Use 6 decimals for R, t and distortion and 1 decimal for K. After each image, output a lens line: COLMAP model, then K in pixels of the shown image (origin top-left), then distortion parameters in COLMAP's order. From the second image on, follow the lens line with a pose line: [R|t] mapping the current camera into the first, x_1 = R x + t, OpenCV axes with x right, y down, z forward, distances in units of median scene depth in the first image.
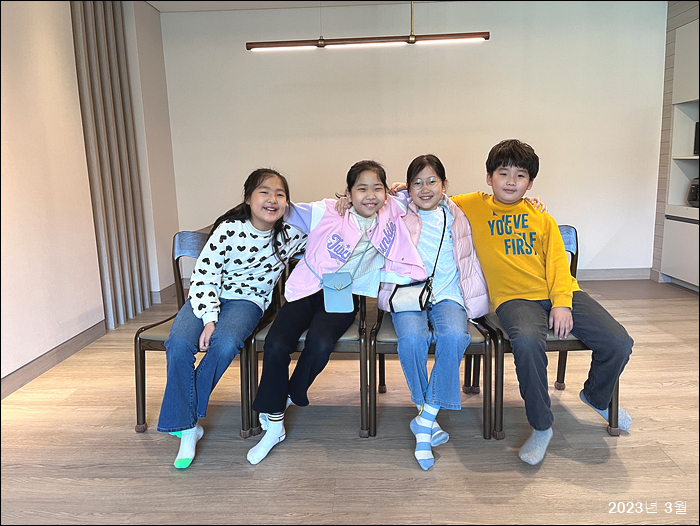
lens RADIAL K [[529.1, 0, 348.2], [0, 529.1, 260.6], [0, 0, 1]] dist [0.029374, -0.065327]
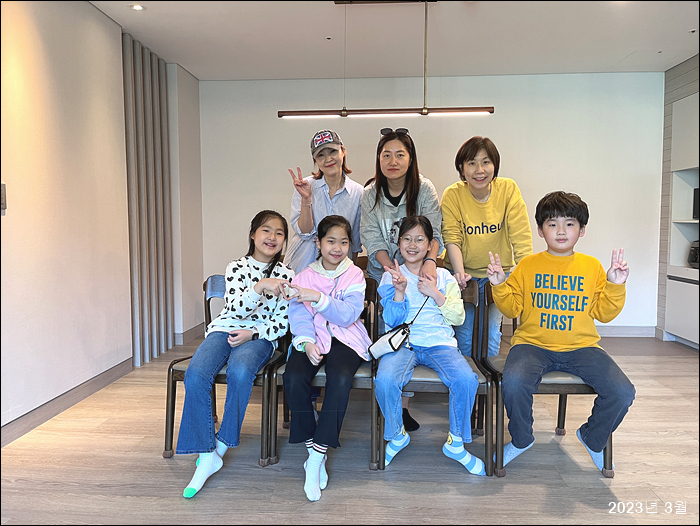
lens RADIAL K [[529.1, 0, 346.9], [0, 529.1, 258.7], [0, 0, 1]] dist [0.029374, -0.065327]
pose [[0.999201, 0.028186, -0.028327, -0.004759], [-0.031007, 0.994024, -0.104663, 0.018295], [0.025207, 0.105458, 0.994104, -0.099242]]
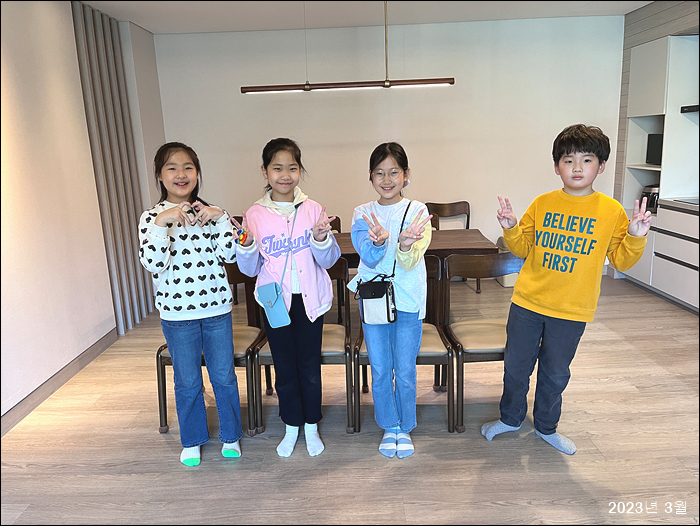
lens RADIAL K [[529.1, 0, 347.8], [0, 529.1, 261.2], [0, 0, 1]] dist [0.029374, -0.065327]
pose [[0.999486, -0.016660, 0.027382, -0.002013], [0.015382, 0.998813, 0.046211, -0.100243], [-0.028119, -0.045766, 0.998556, -0.168190]]
